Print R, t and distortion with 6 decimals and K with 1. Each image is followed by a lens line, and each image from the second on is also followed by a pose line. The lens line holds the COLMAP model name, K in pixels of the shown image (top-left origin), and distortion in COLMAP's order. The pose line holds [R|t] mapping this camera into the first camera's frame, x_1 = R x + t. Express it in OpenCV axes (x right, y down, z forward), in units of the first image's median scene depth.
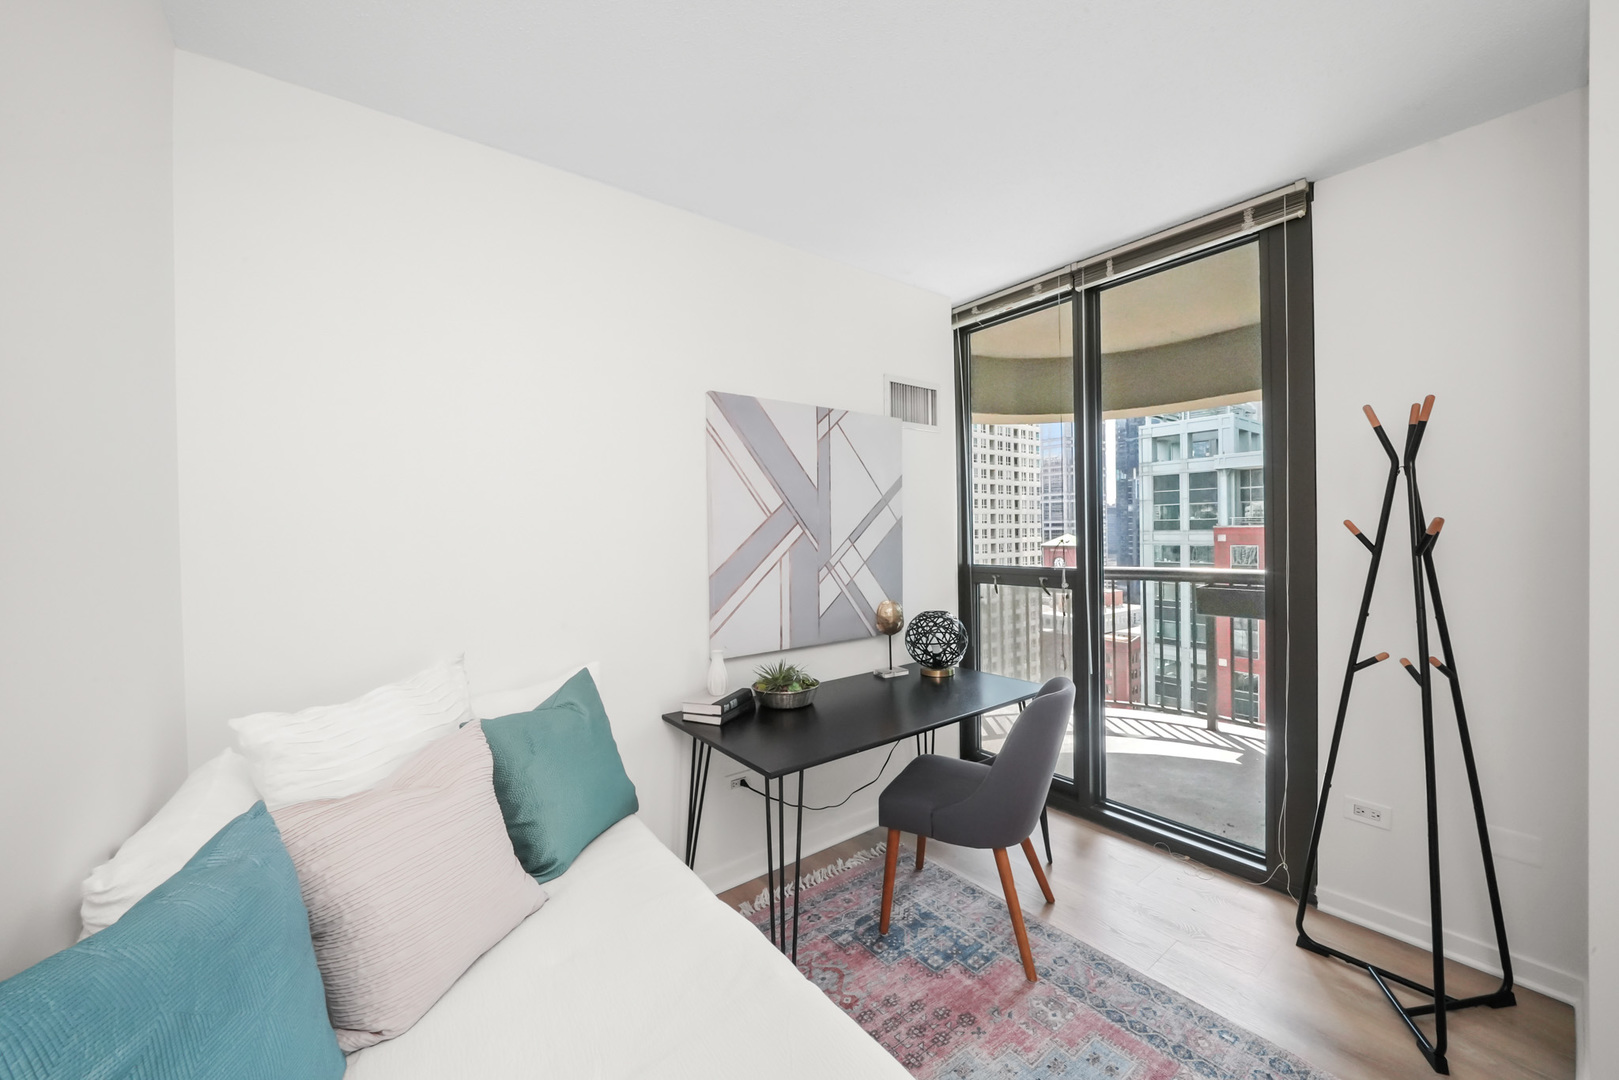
lens RADIAL K [[603.0, 0, 809.8], [0, 603.0, 538.5], [0, 0, 1]] dist [0.005324, 0.000486]
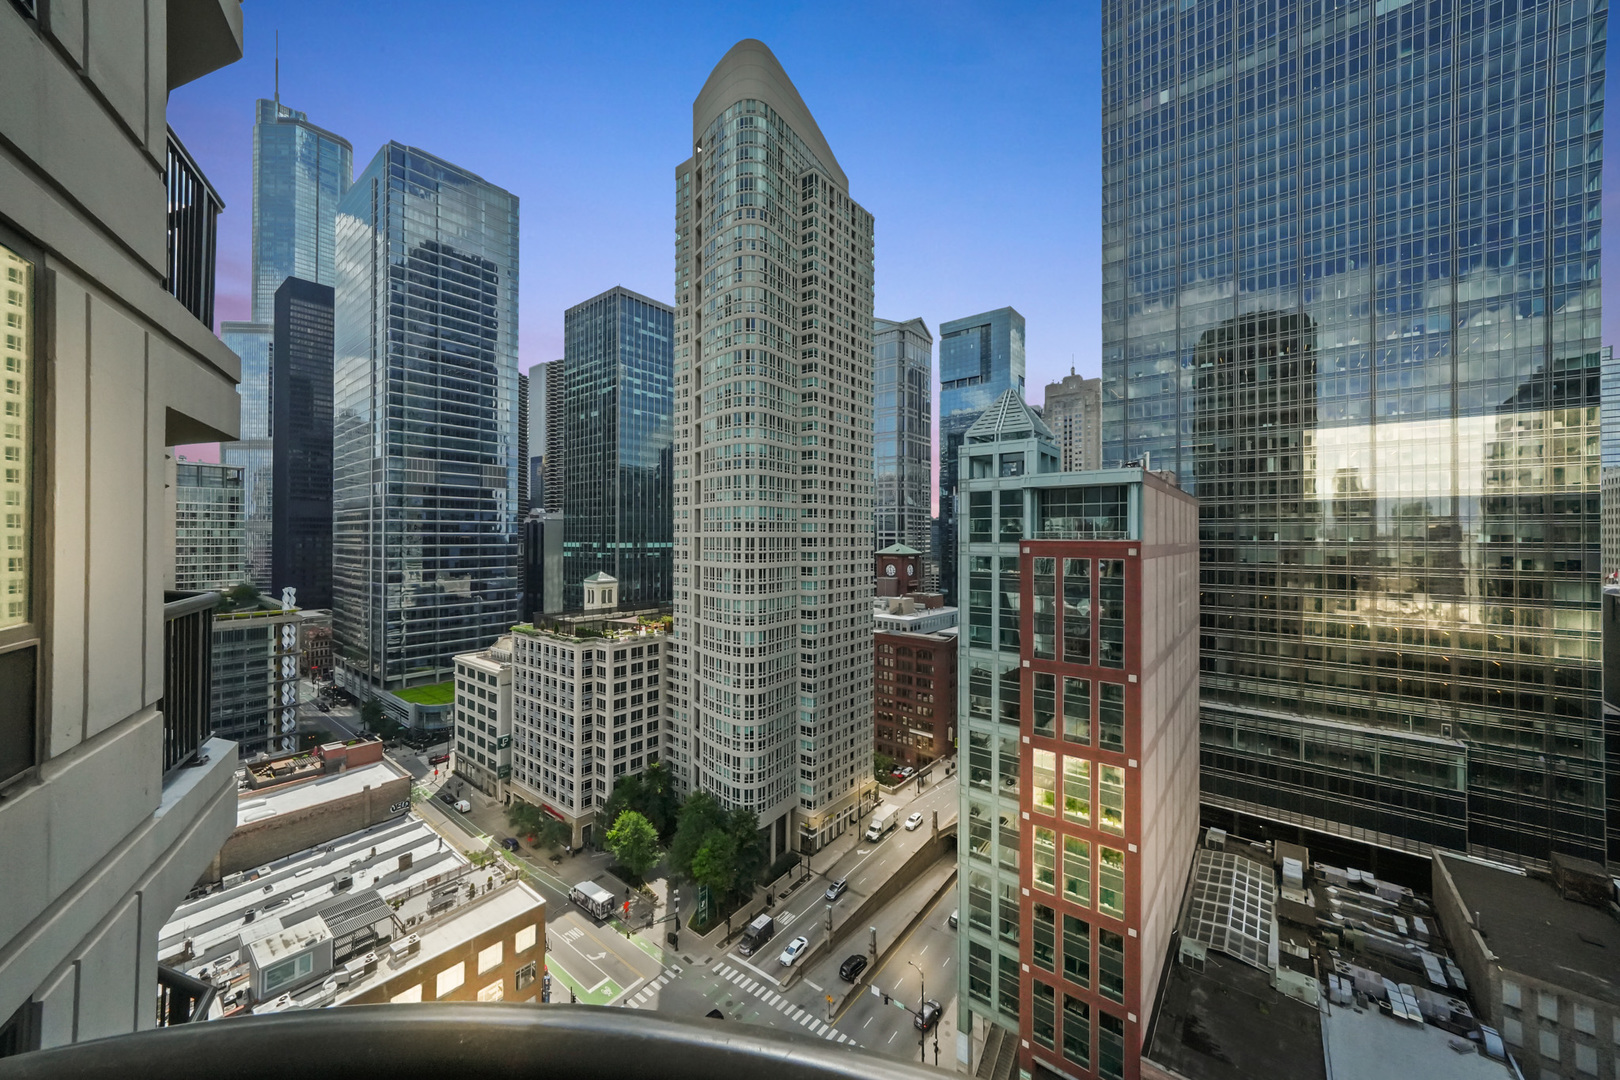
lens RADIAL K [[572.5, 0, 804.4], [0, 572.5, 540.5], [0, 0, 1]] dist [-0.011765, 0.000261]
pose [[0.970954, 0.015472, 0.238767, 0.048728], [-0.013846, 0.999868, -0.008488, -0.004835], [-0.238867, 0.004935, 0.971040, 0.102840]]
